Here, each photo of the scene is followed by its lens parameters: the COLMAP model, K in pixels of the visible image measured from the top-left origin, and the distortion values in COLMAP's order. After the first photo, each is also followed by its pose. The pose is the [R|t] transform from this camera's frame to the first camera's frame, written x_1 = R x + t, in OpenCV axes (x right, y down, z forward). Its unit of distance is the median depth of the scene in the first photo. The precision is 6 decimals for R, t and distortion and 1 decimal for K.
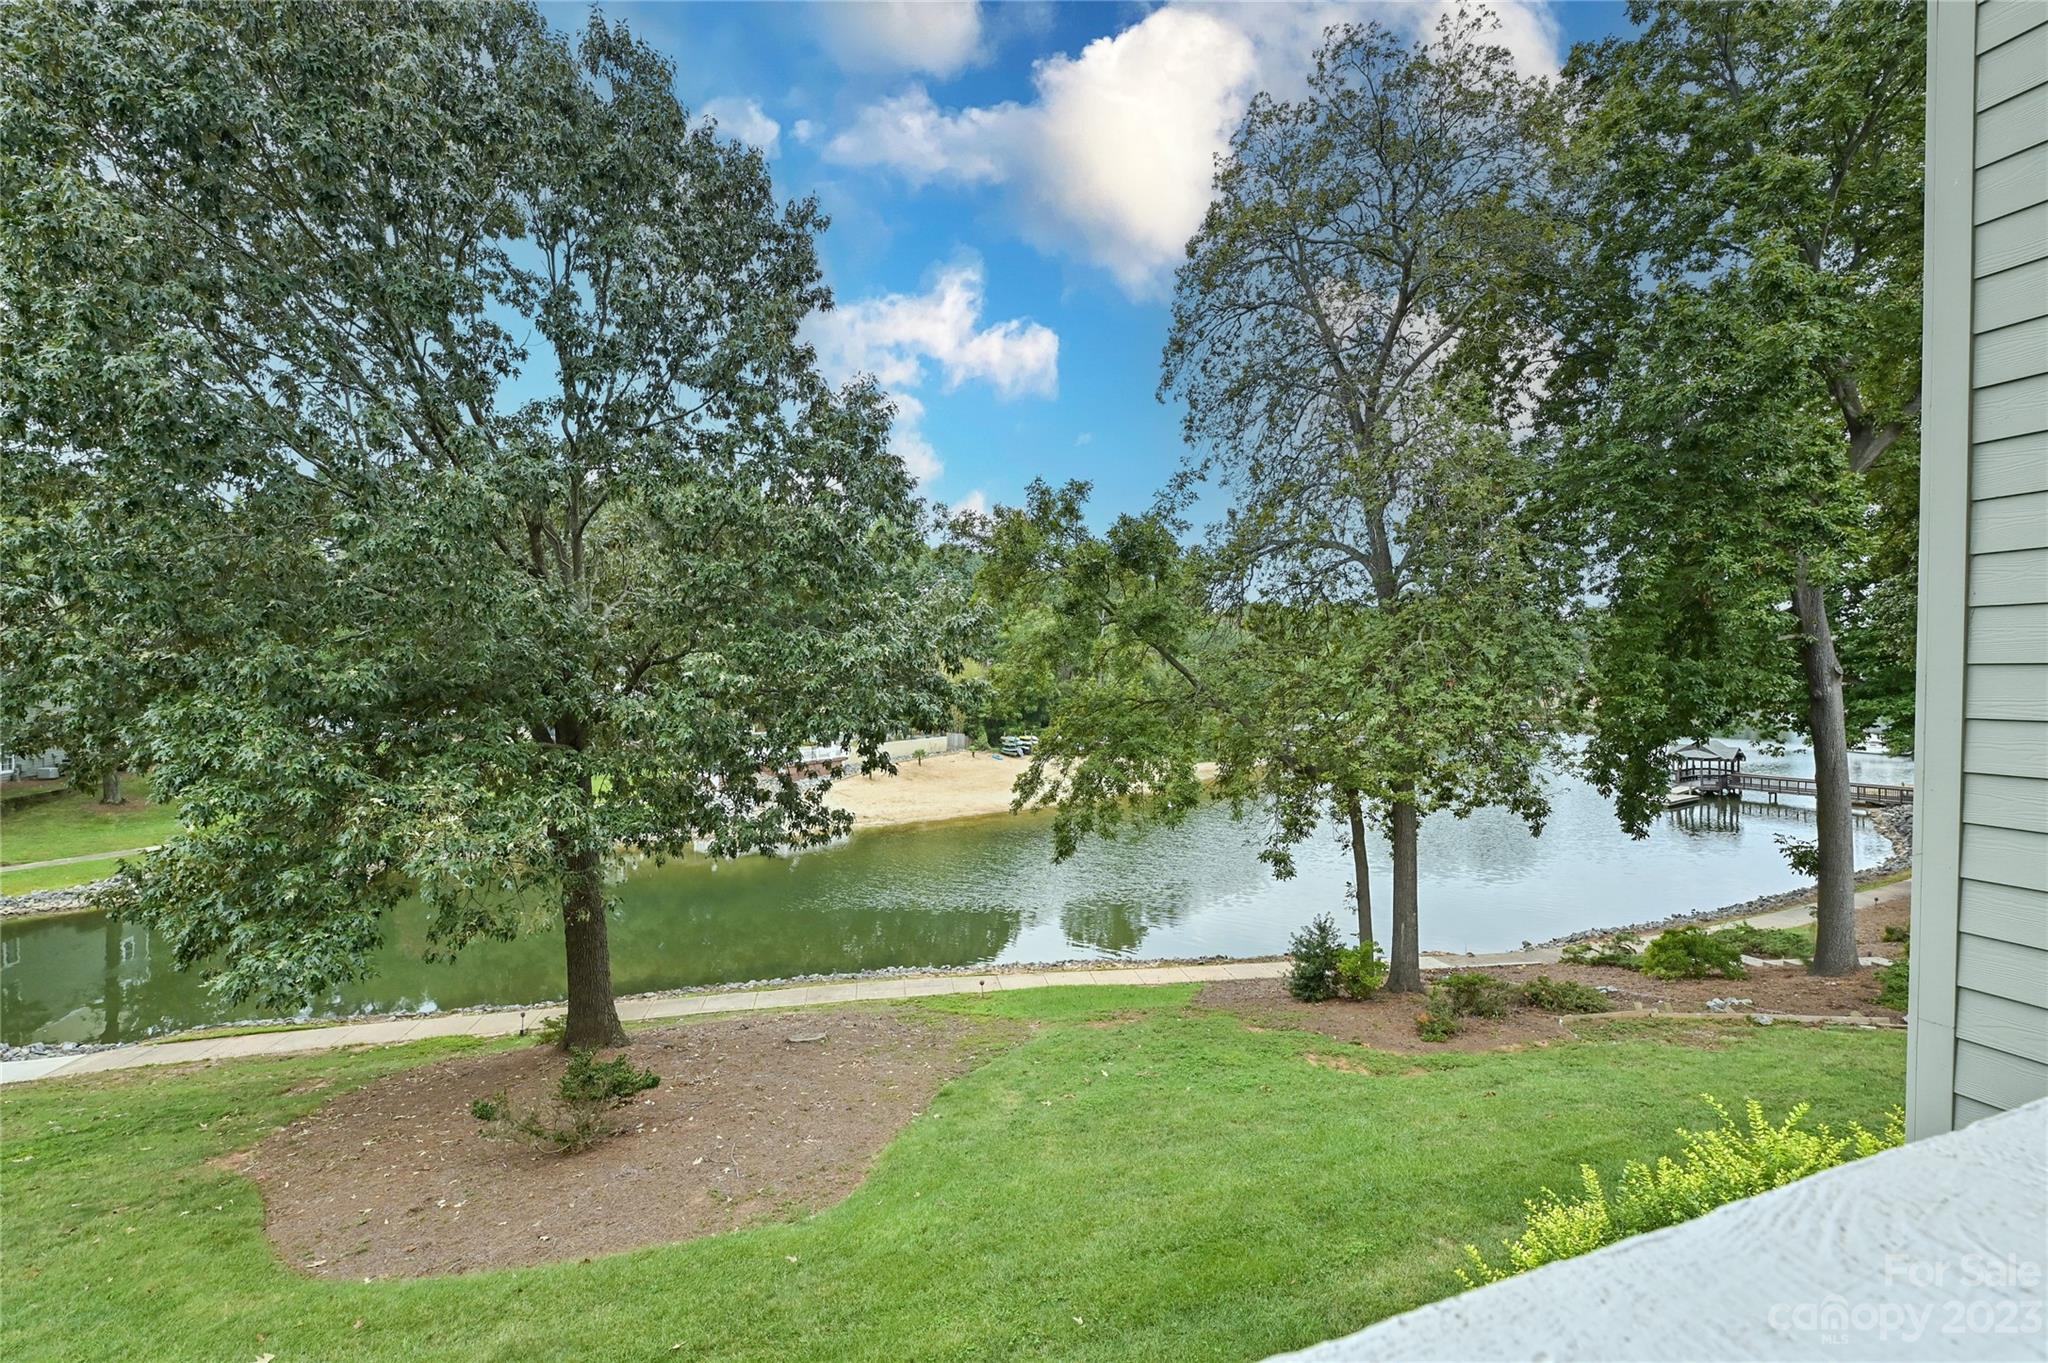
lens RADIAL K [[815.8, 0, 1026.8], [0, 815.8, 687.5], [0, 0, 1]] dist [0.000453, 0.000216]
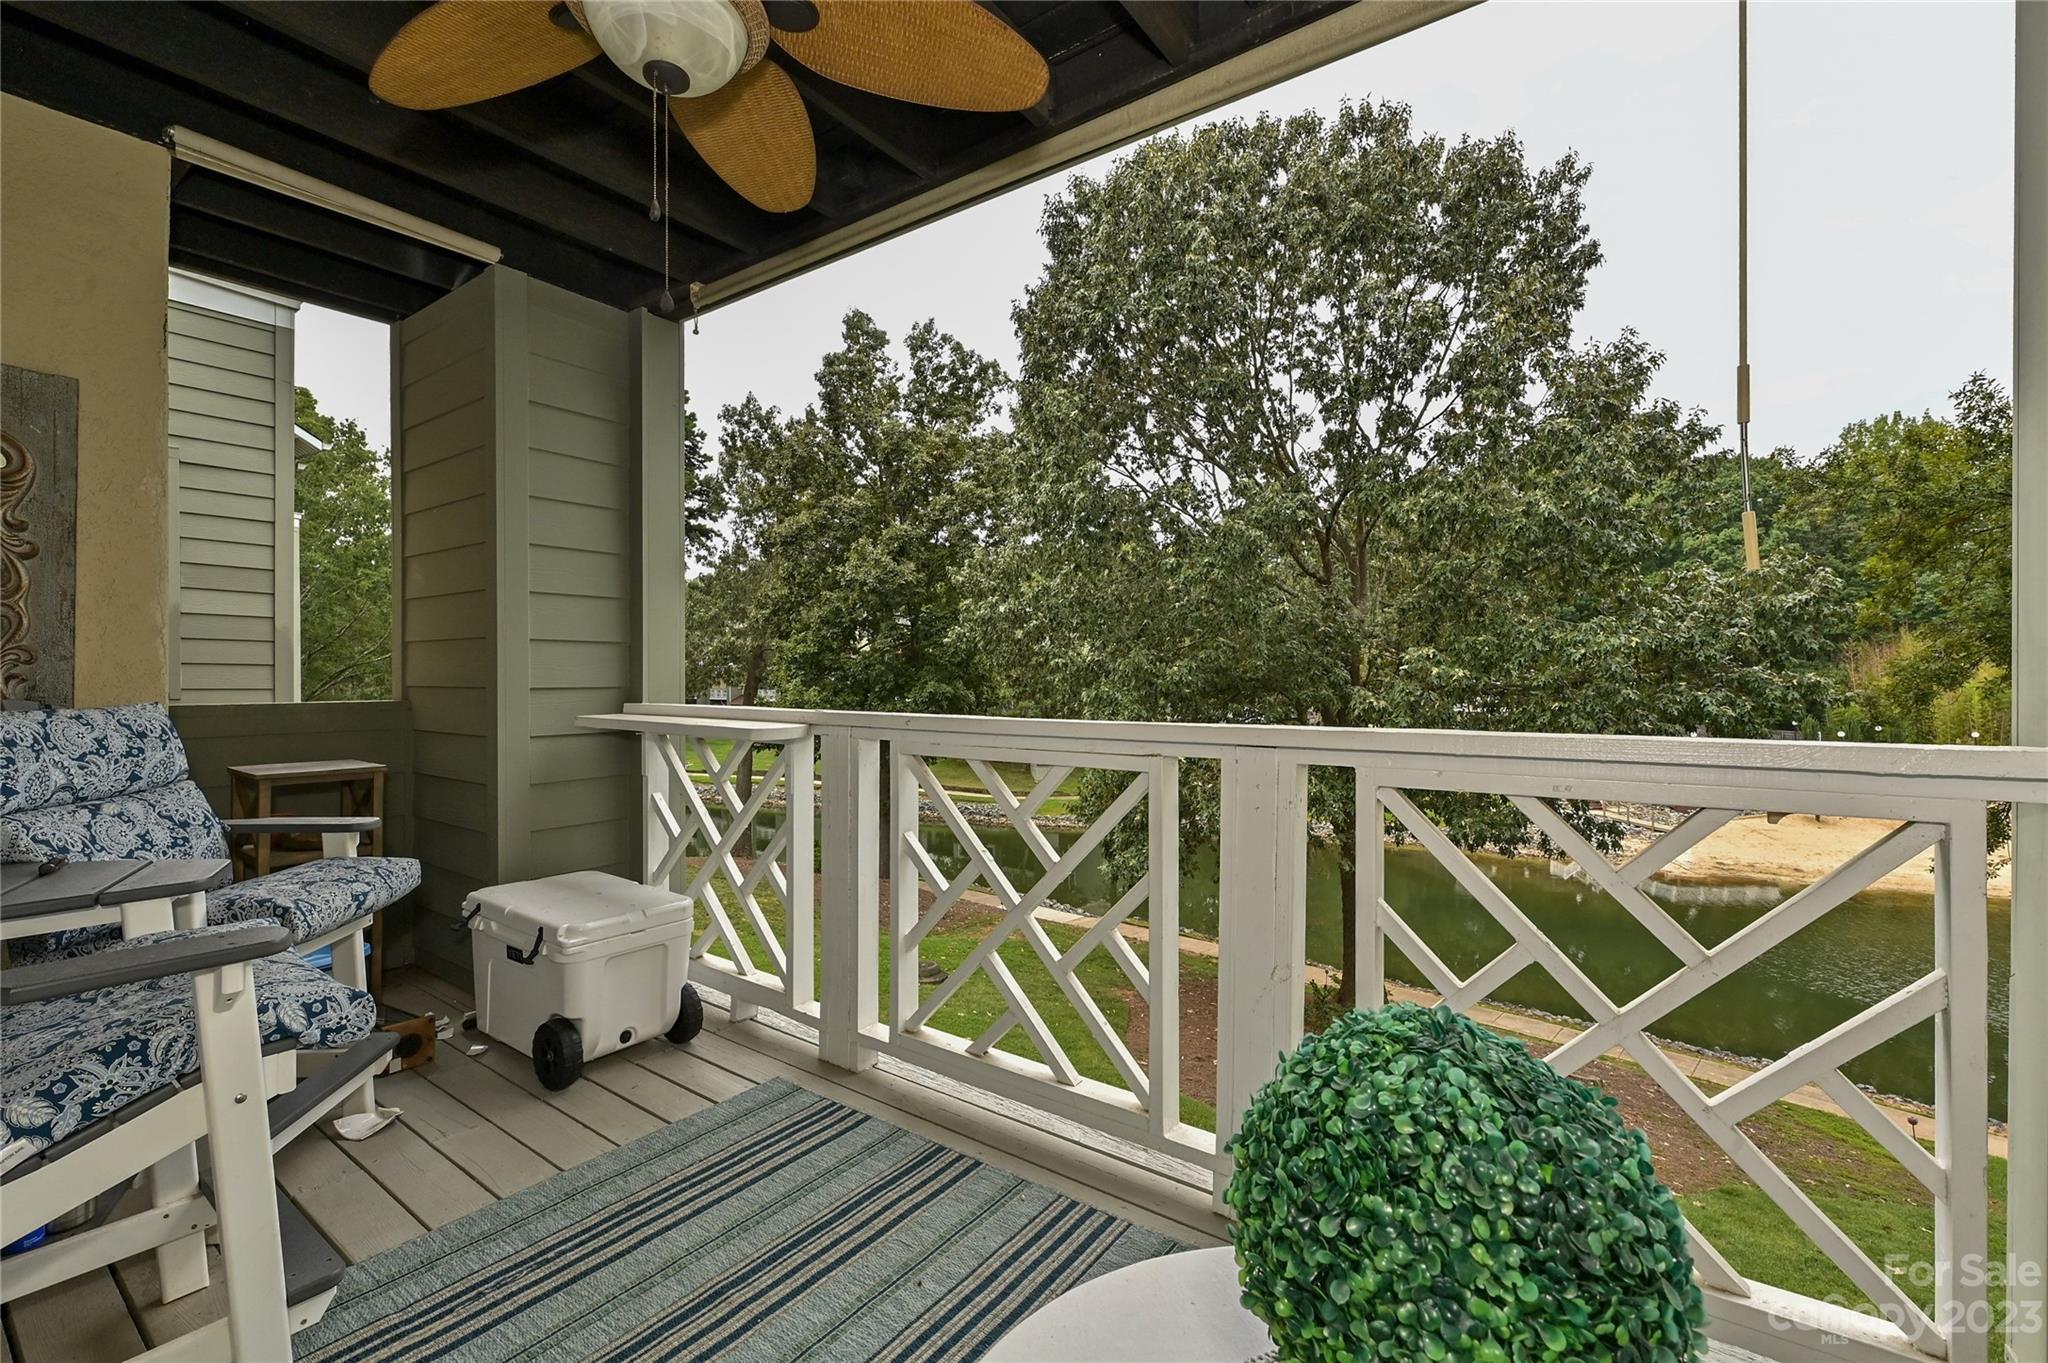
lens RADIAL K [[872.9, 0, 1021.9], [0, 872.9, 675.9], [0, 0, 1]] dist [-0.001368, -0.000086]
pose [[0.564955, 0.000648, -0.825122, 0.214823], [-0.013321, 0.999877, -0.008336, 0.008598], [0.825014, 0.015700, 0.564893, -0.065296]]
